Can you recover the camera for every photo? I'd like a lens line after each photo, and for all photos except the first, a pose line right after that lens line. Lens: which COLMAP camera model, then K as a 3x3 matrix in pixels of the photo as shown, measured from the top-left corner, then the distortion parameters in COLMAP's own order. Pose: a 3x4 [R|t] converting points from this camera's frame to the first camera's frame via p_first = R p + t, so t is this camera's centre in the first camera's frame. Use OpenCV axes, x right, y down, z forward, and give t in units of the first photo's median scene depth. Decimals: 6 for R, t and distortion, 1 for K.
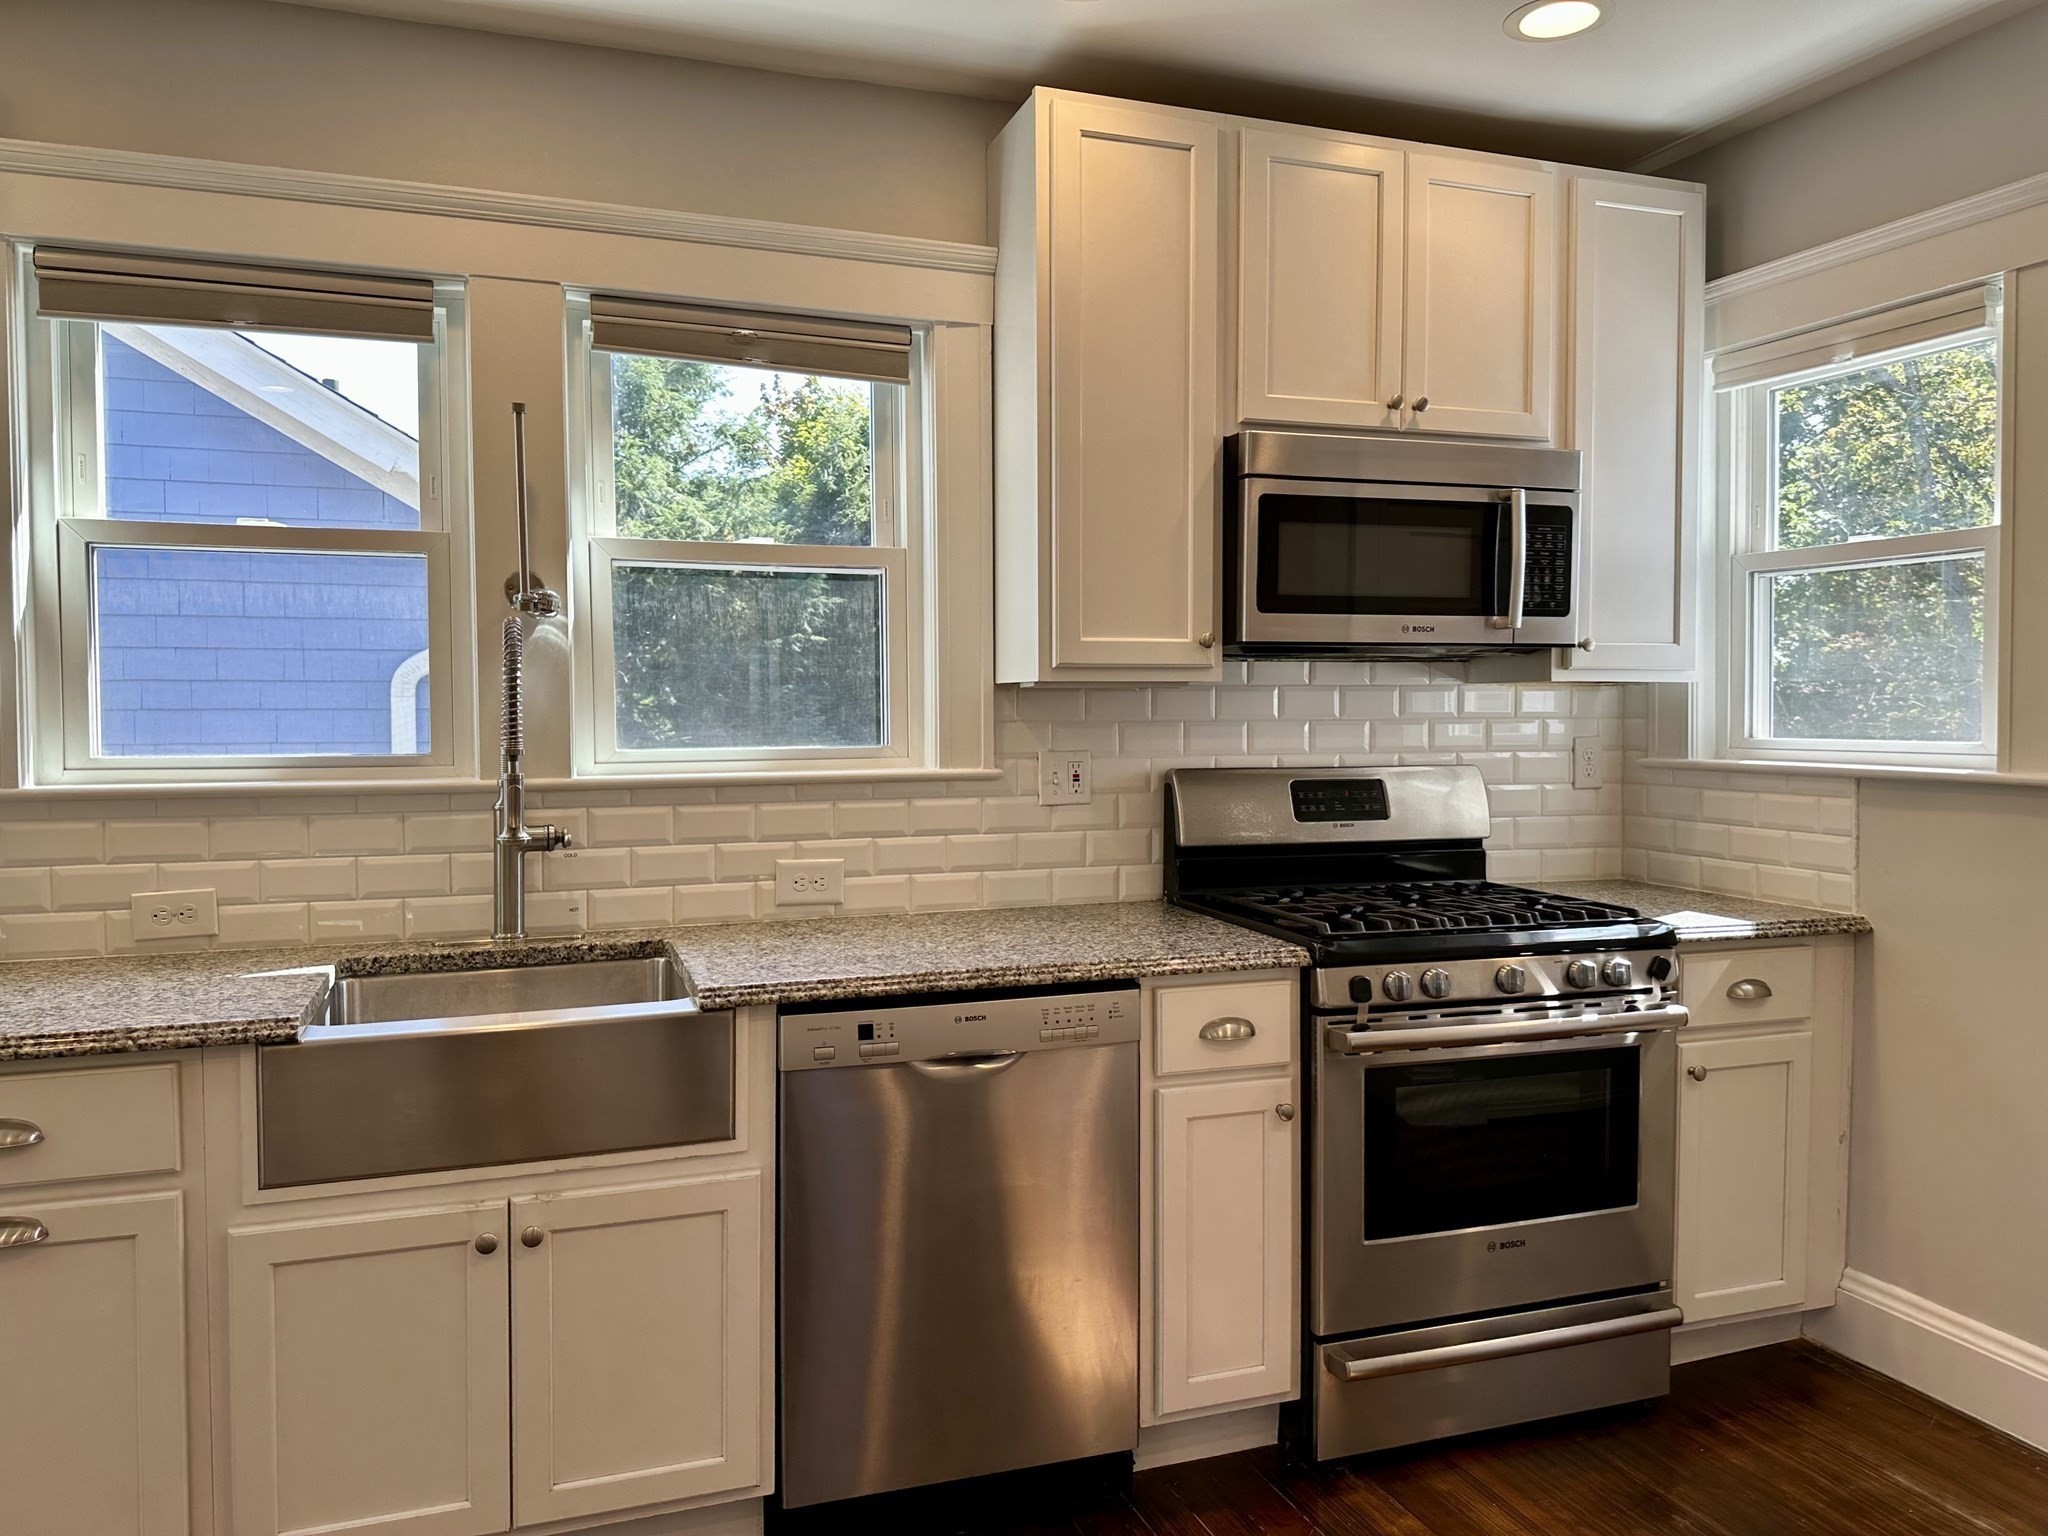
lens RADIAL K [[1478.4, 0, 1024.0], [0, 1478.4, 768.0], [0, 0, 1]] dist [0.067651, -0.002777]
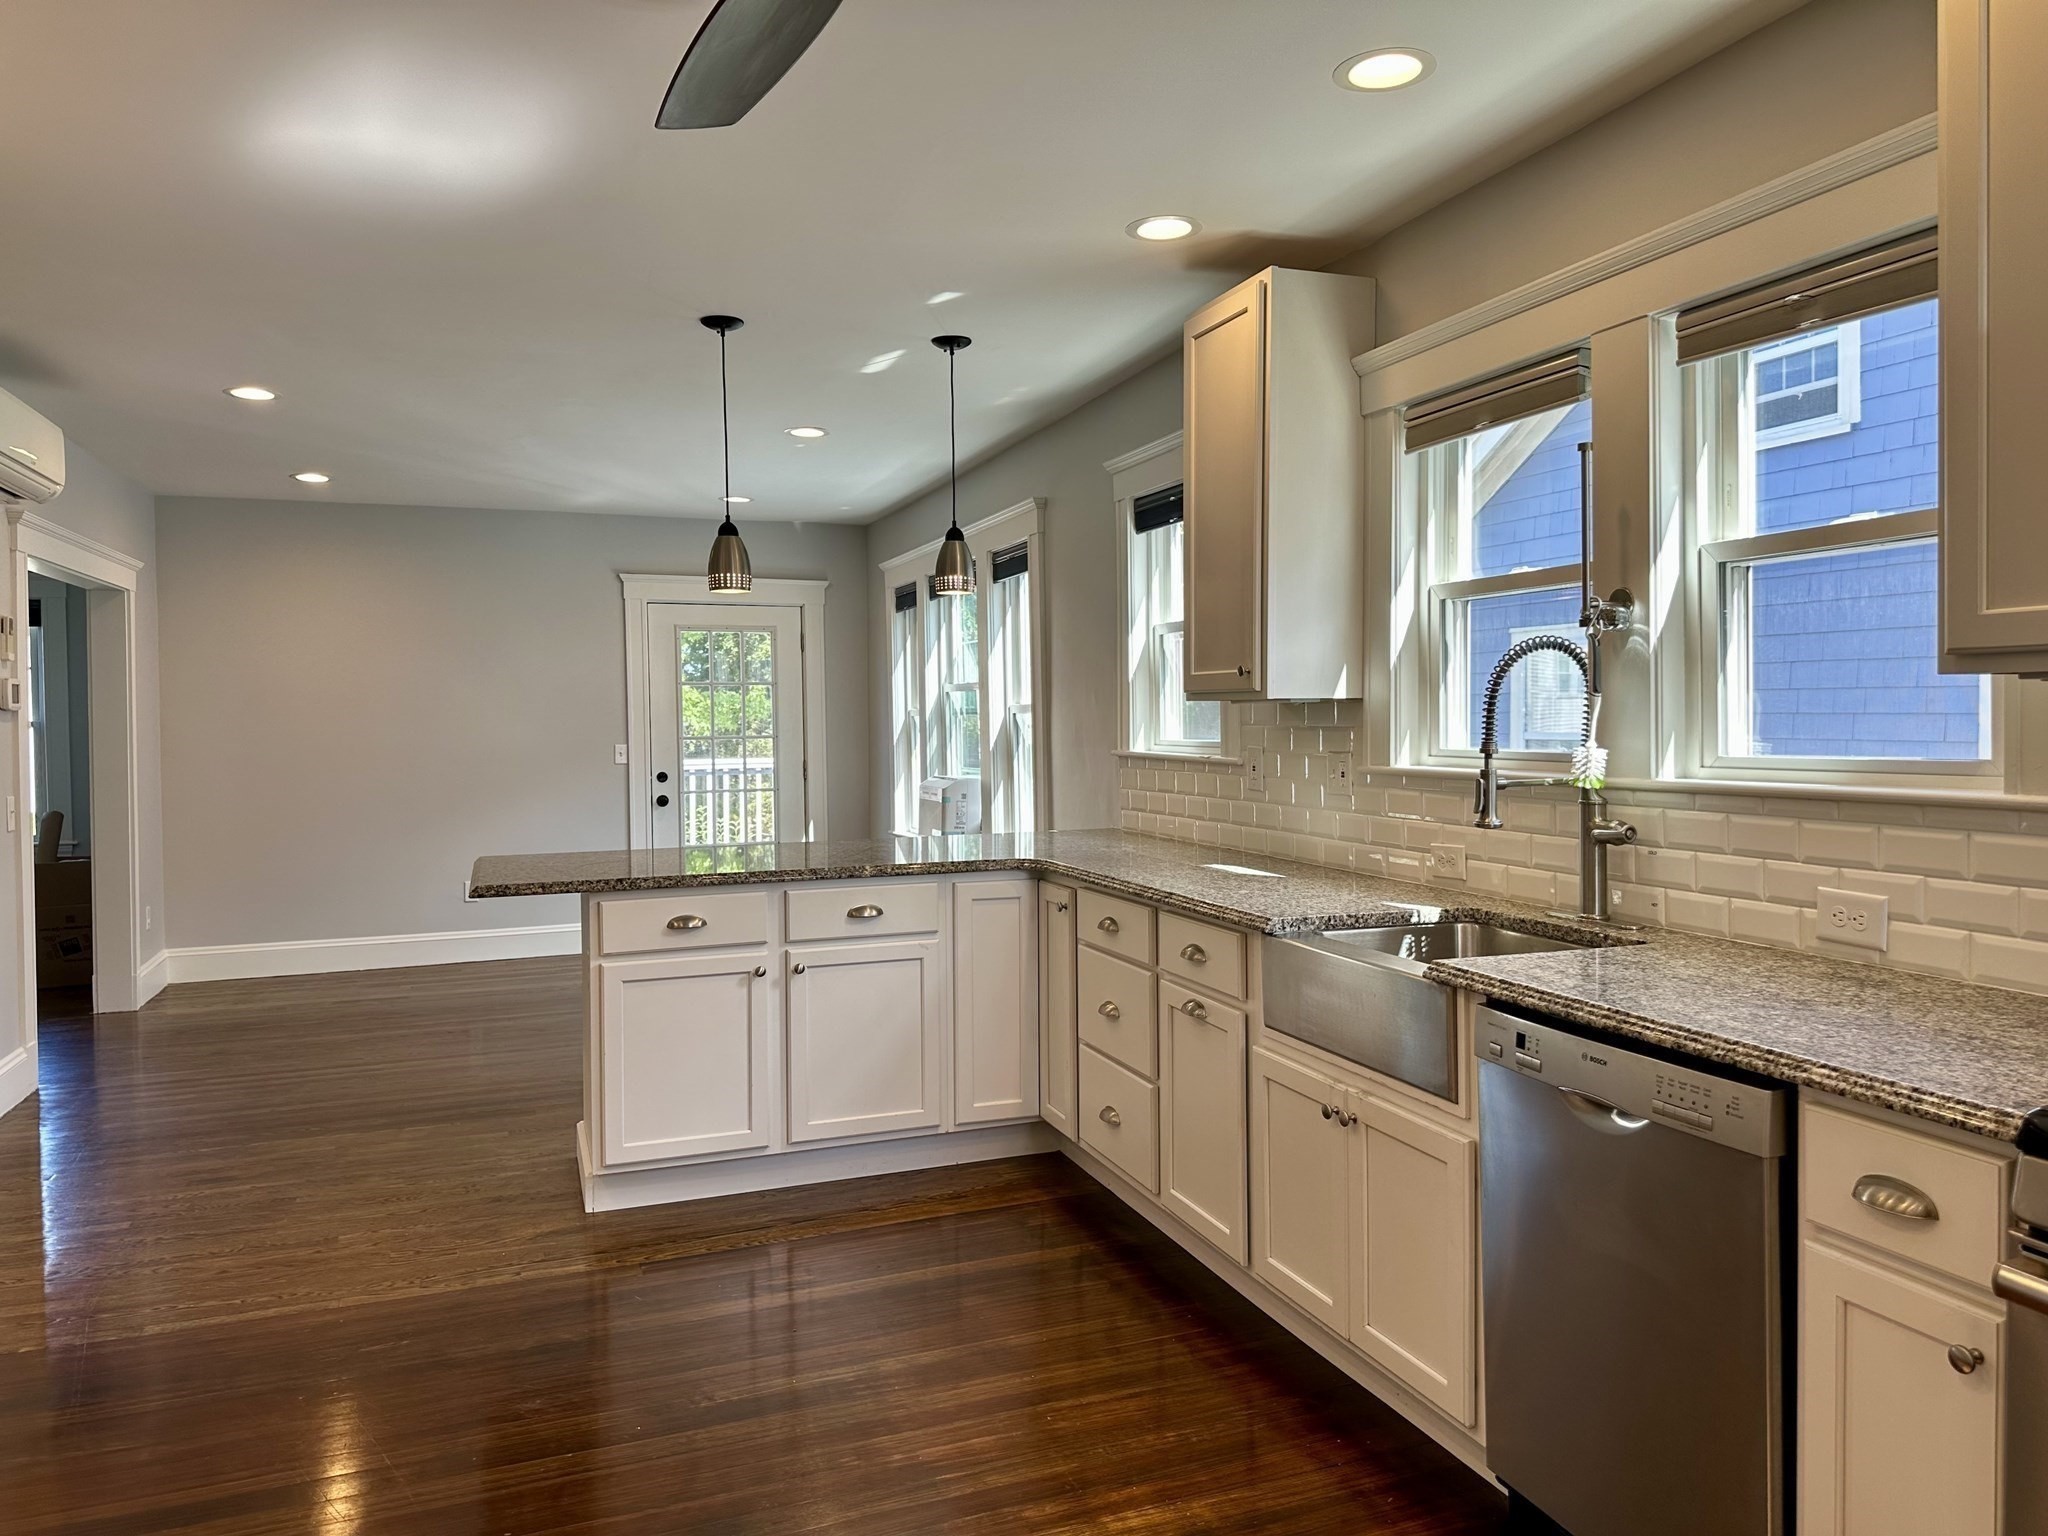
lens RADIAL K [[1434.0, 0, 1024.0], [0, 1434.0, 768.0], [0, 0, 1]] dist [0.030711, -0.005194]
pose [[0.015029, 0.039549, -0.999105, 0.712334], [-0.035157, 0.998621, 0.039001, -0.025561], [0.999269, 0.034539, 0.016399, 0.545294]]
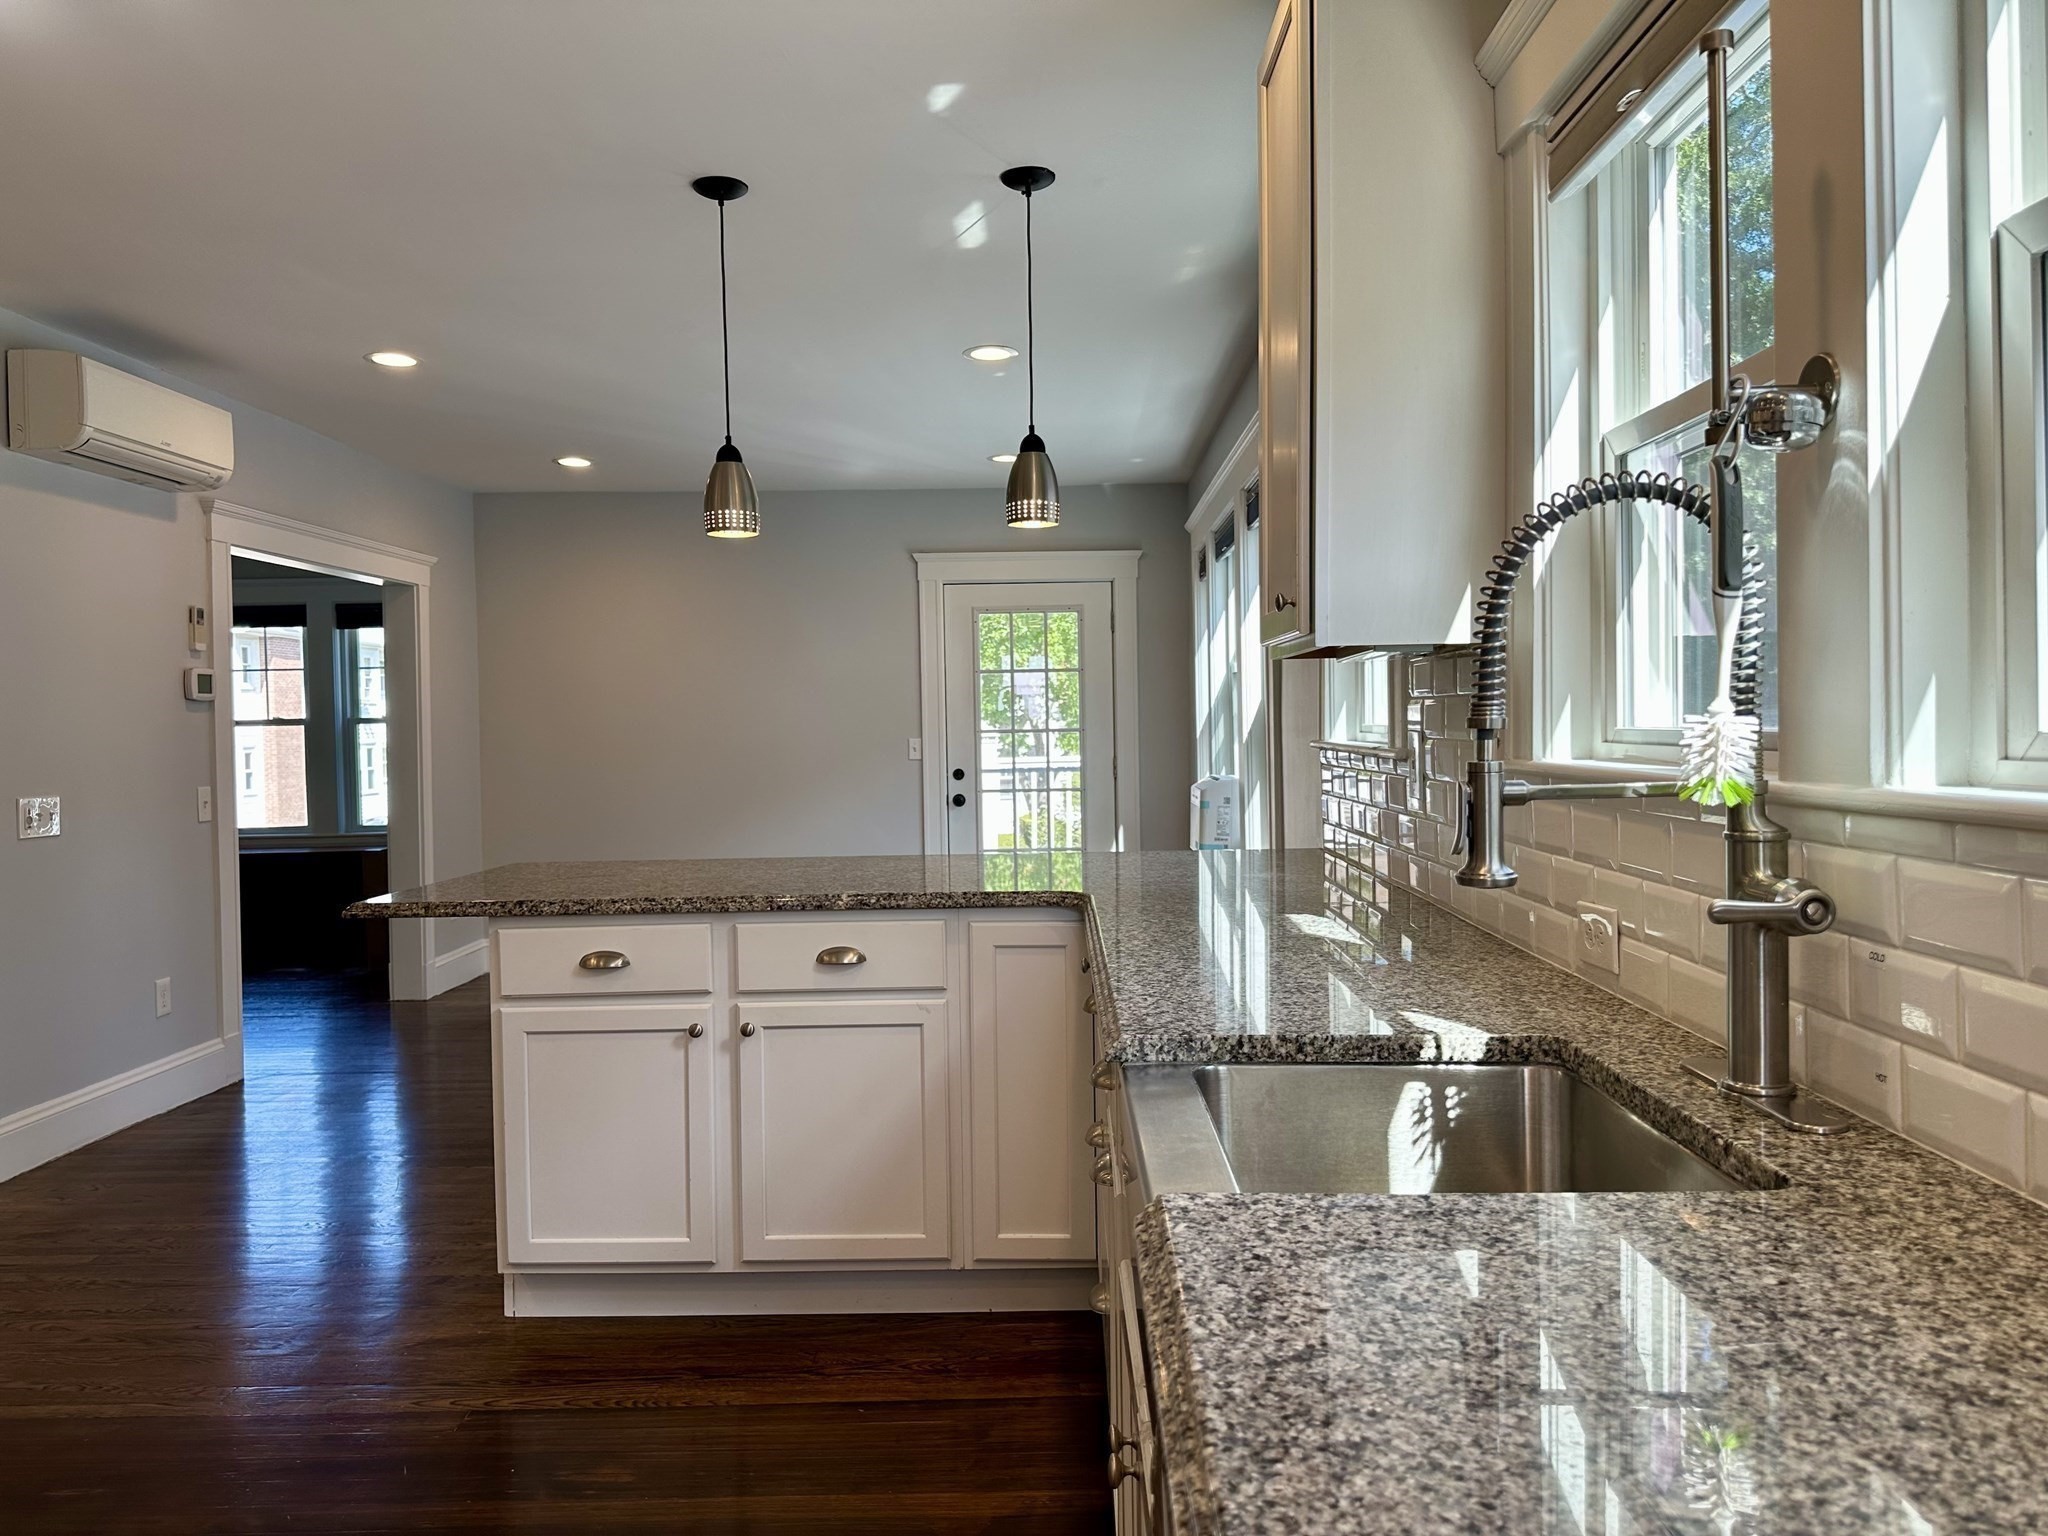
lens RADIAL K [[1449.5, 0, 1024.0], [0, 1449.5, 768.0], [0, 0, 1]] dist [0.046965, -0.055888]
pose [[-0.353469, 0.038458, -0.934655, 0.202640], [-0.024590, 0.998427, 0.050382, -0.015030], [0.935123, 0.040792, -0.351967, 0.924054]]
